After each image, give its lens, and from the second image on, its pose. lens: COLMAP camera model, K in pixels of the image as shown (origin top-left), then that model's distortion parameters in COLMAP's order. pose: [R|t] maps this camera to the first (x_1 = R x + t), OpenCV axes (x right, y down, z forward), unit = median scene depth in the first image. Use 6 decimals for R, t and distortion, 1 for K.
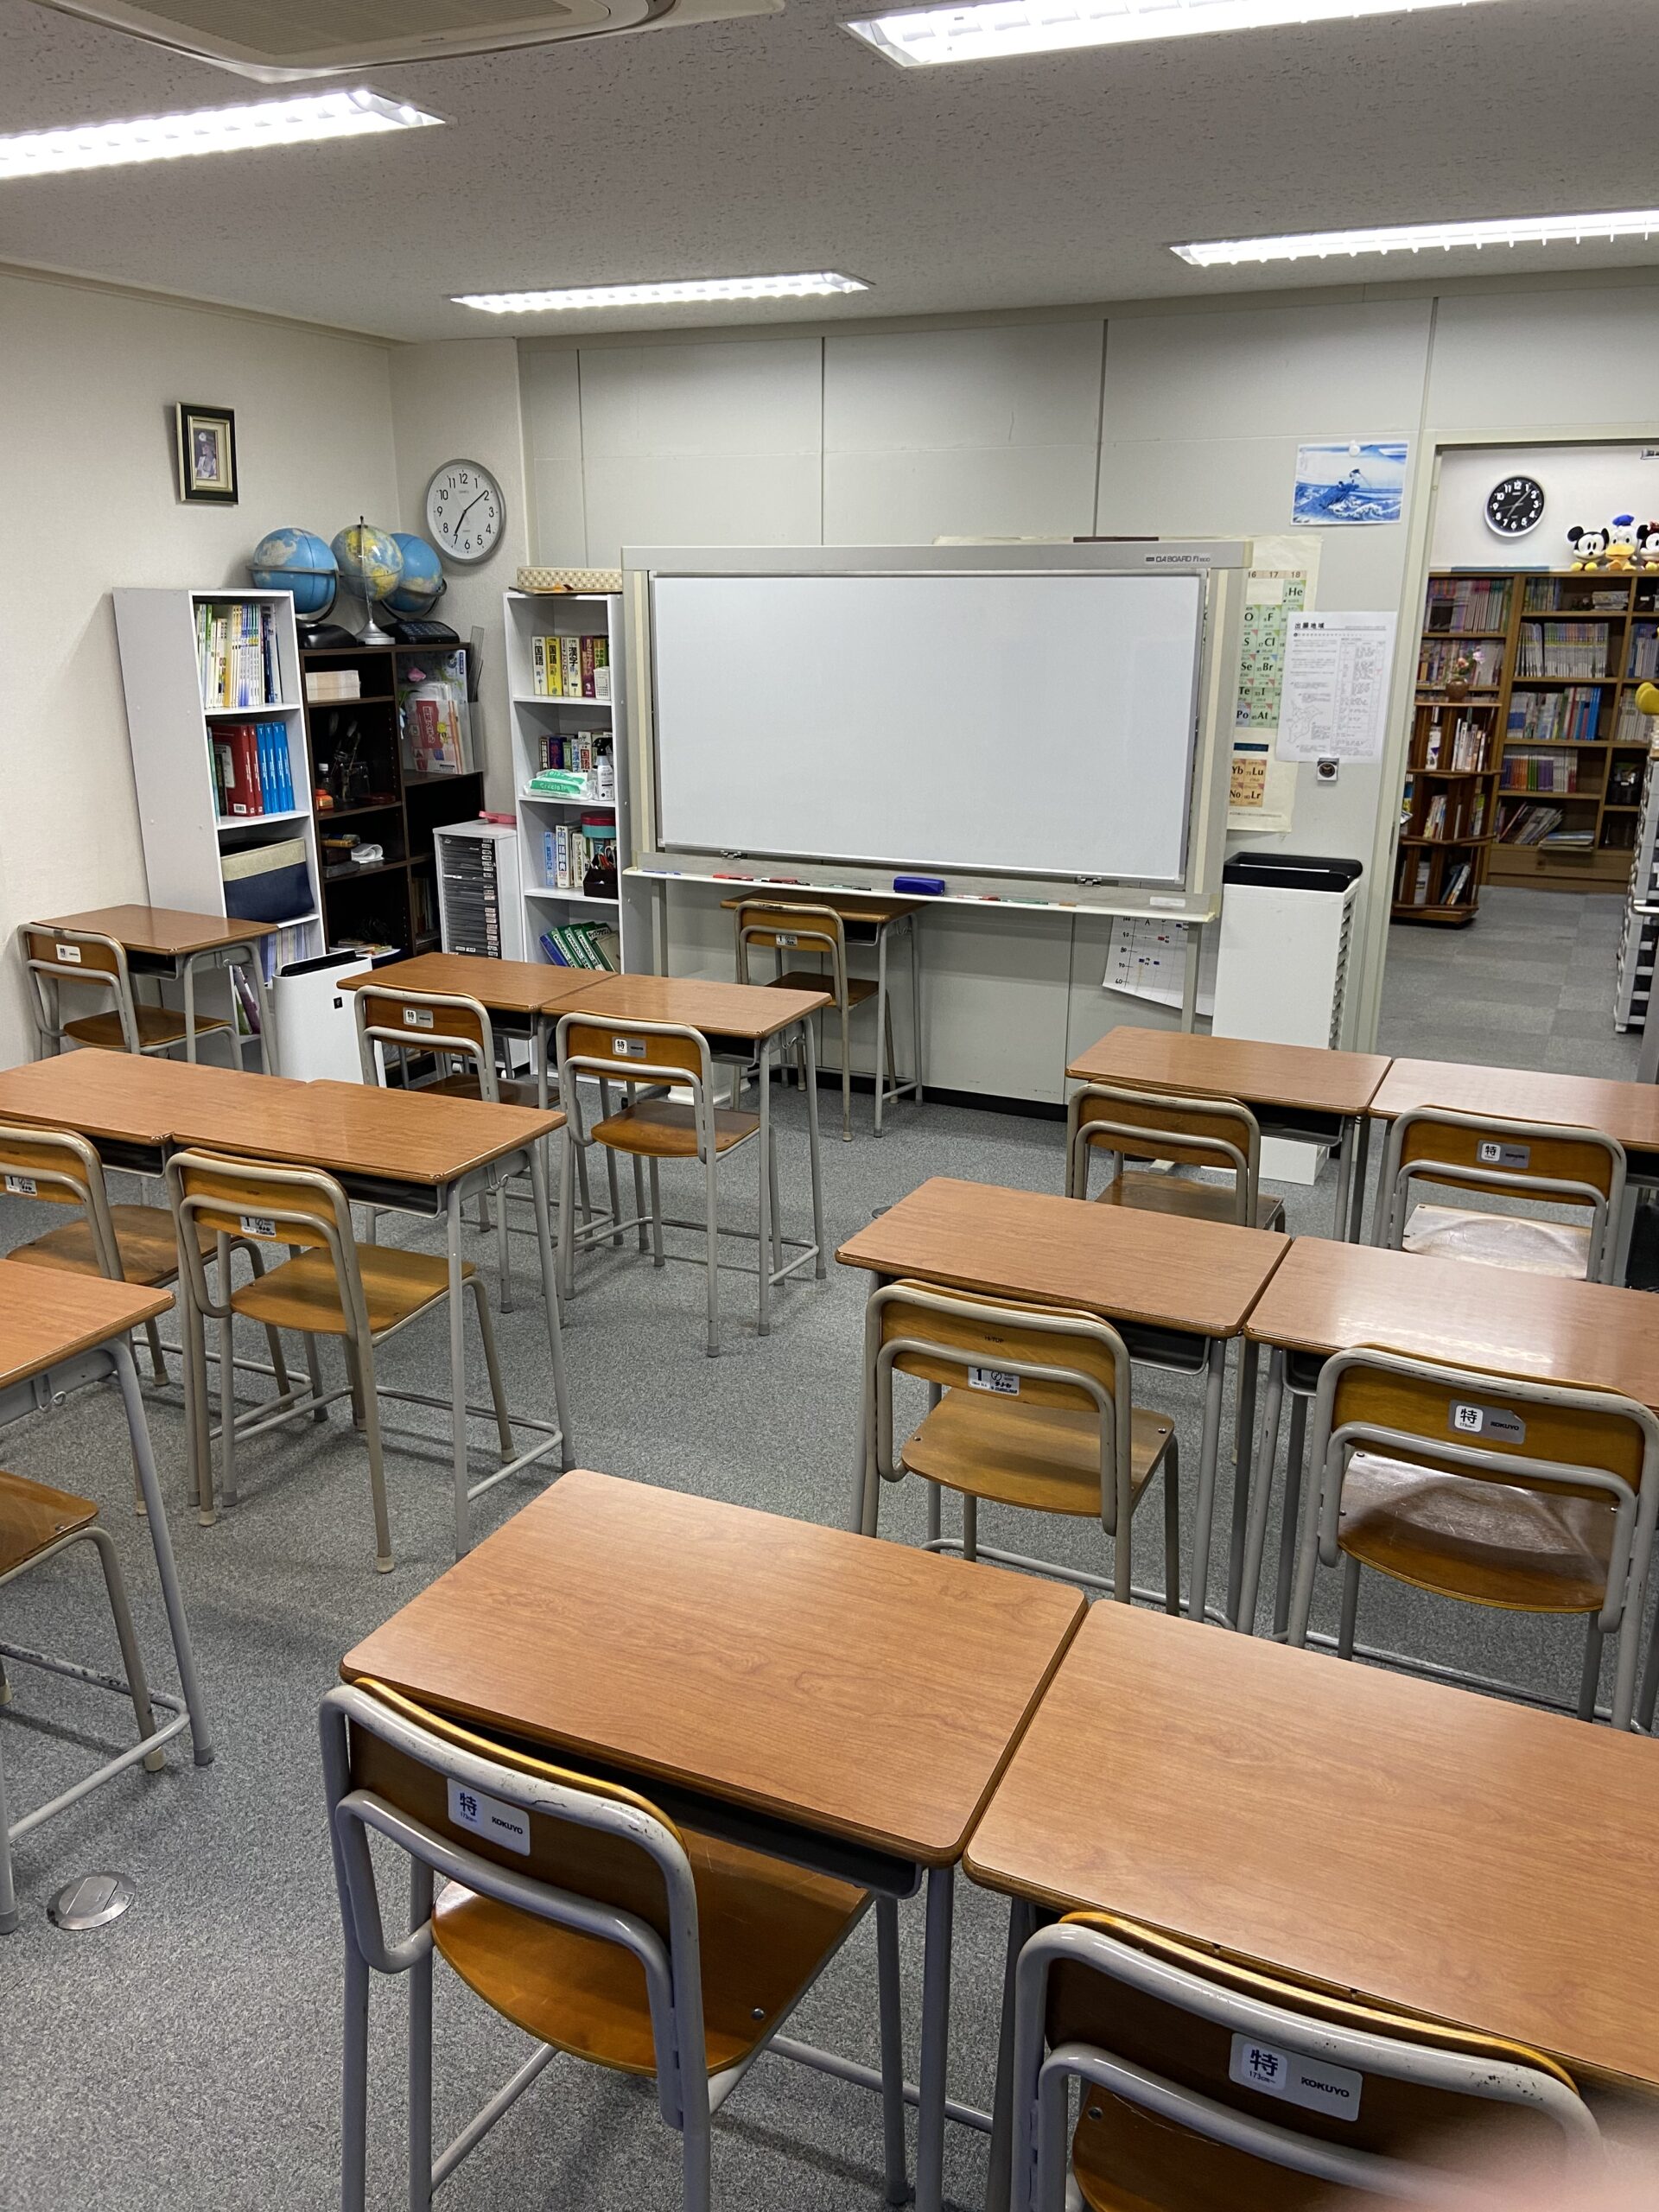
lens RADIAL K [[1700.6, 0, 829.5], [0, 1700.6, 1106.0], [0, 0, 1]] dist [0.116375, -0.143772]
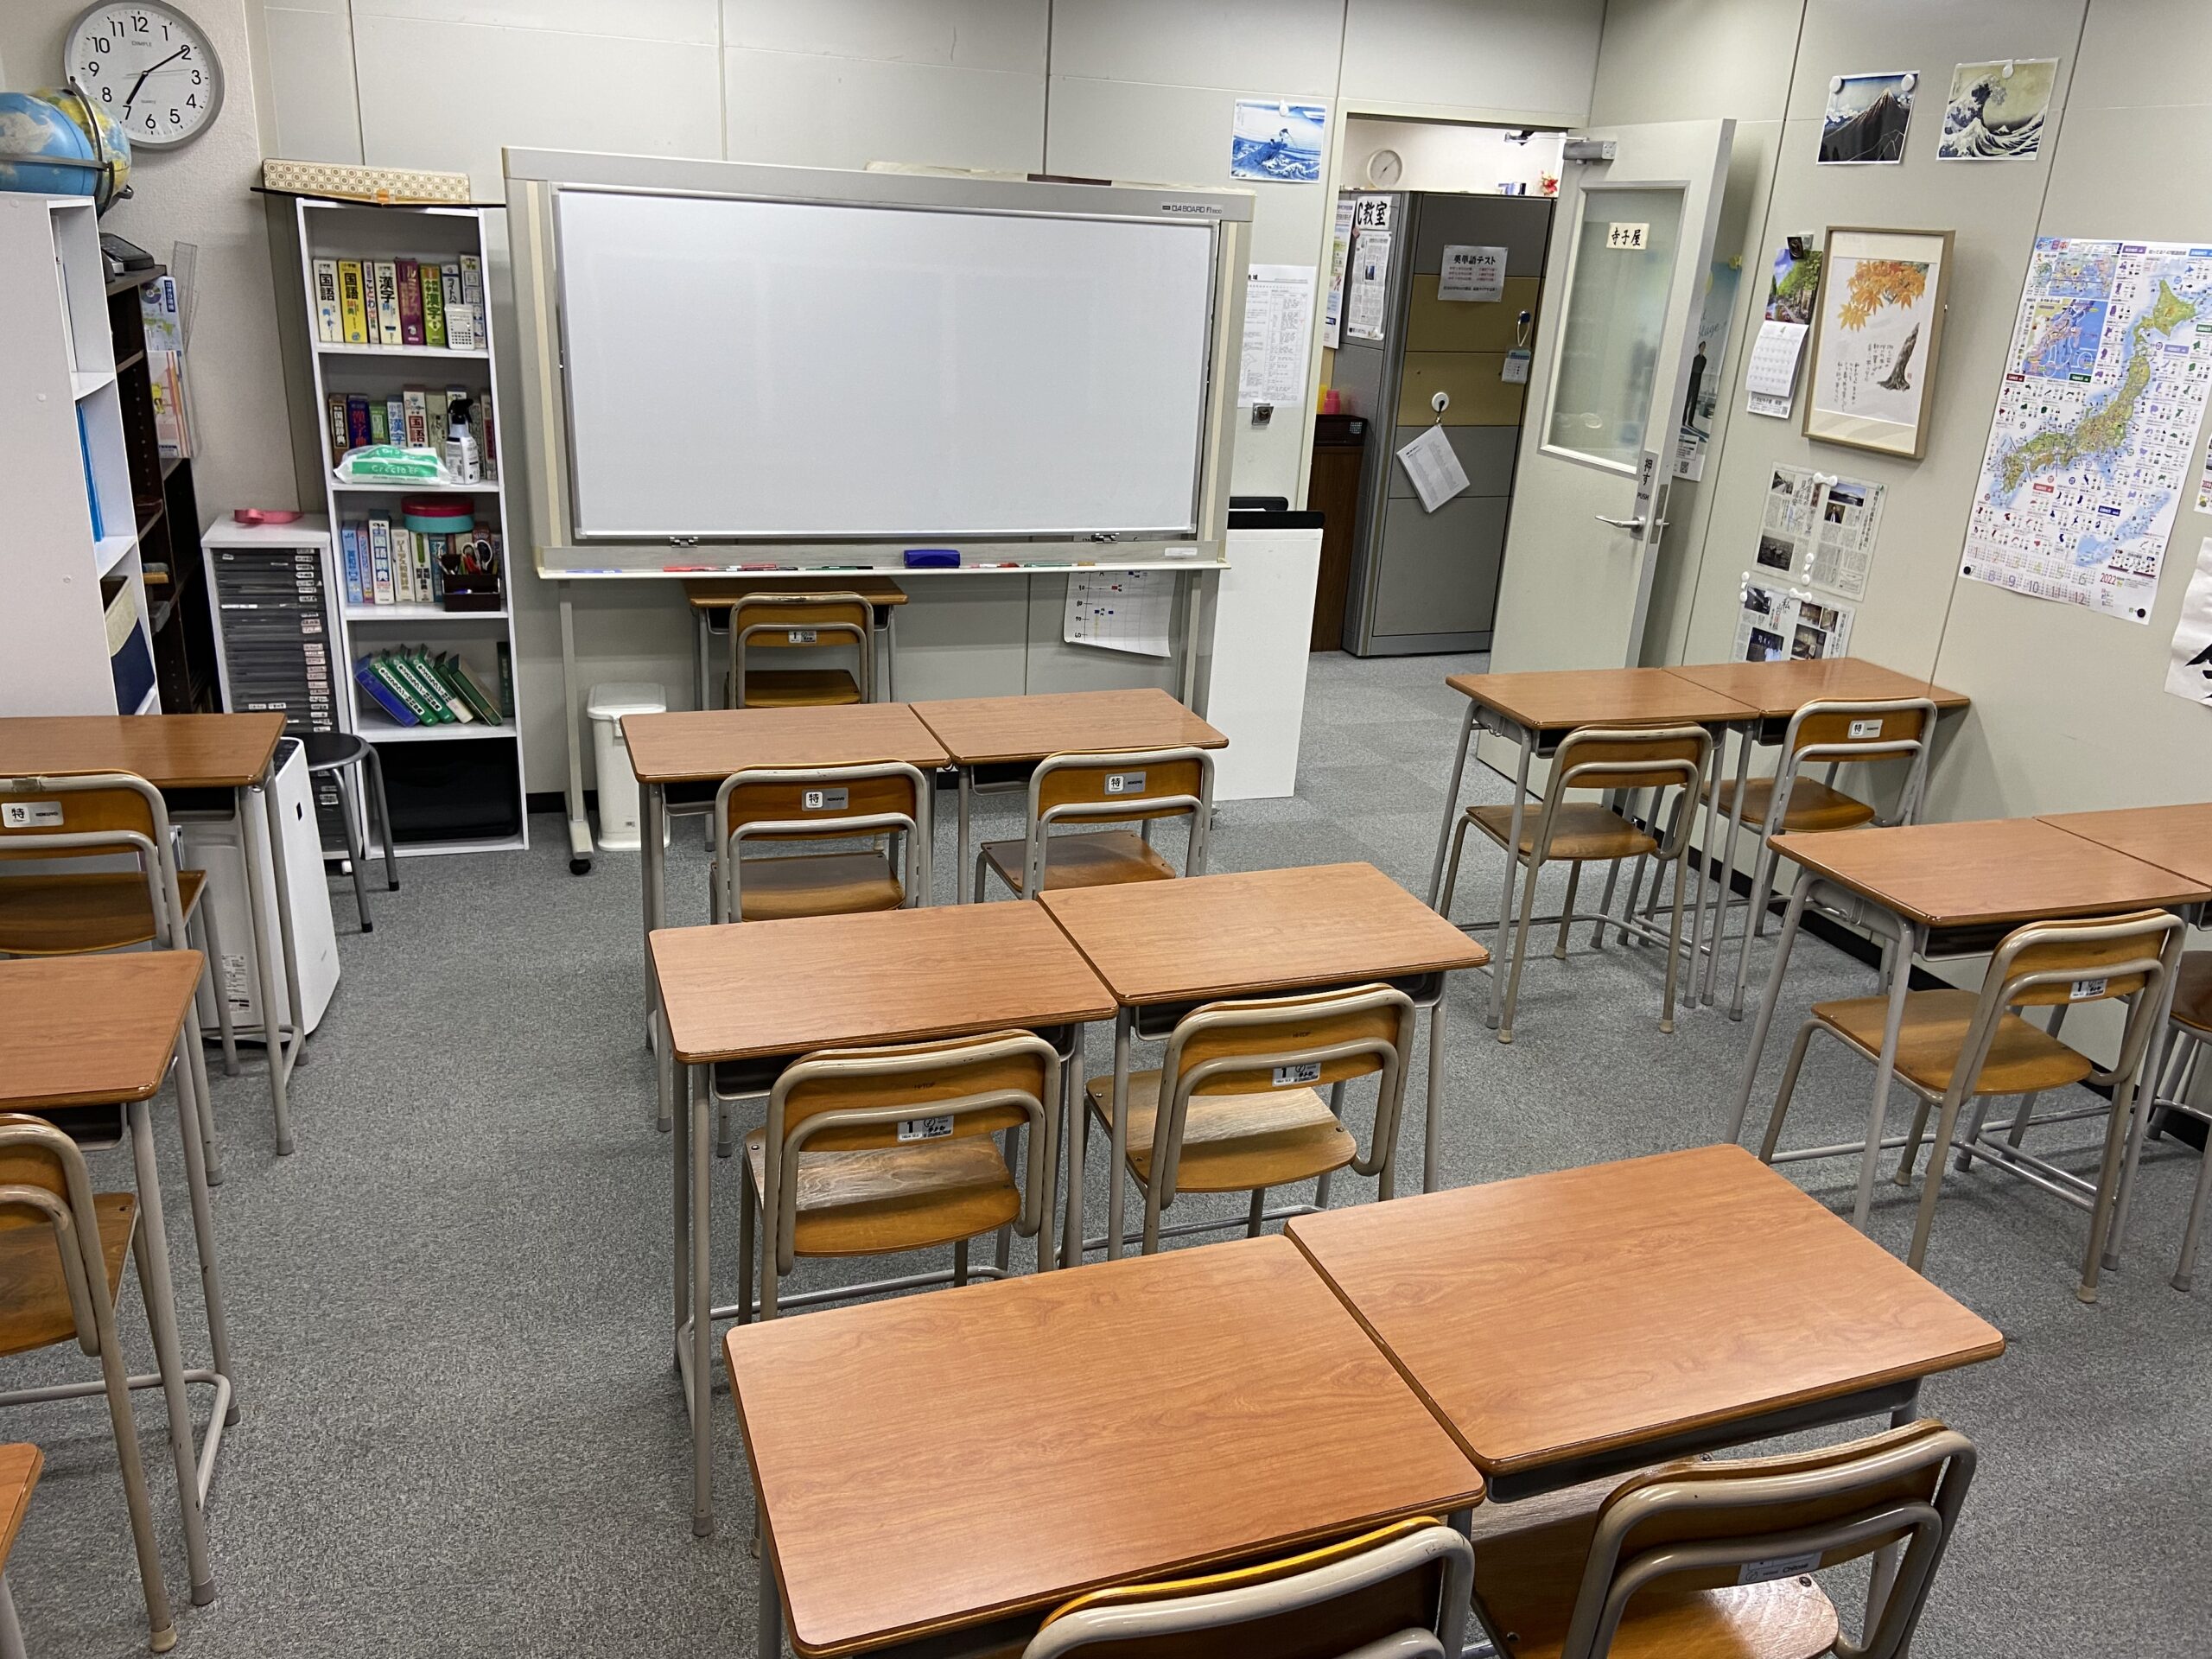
lens RADIAL K [[1700.6, 0, 1106.4], [0, 1700.6, 841.6], [0, 0, 1]] dist [0.116375, -0.143772]
pose [[0.712422, -0.210654, 0.669388, -0.515127], [0.157839, 0.977541, 0.139643, -0.092463], [-0.683770, 0.006171, 0.729671, 0.267331]]
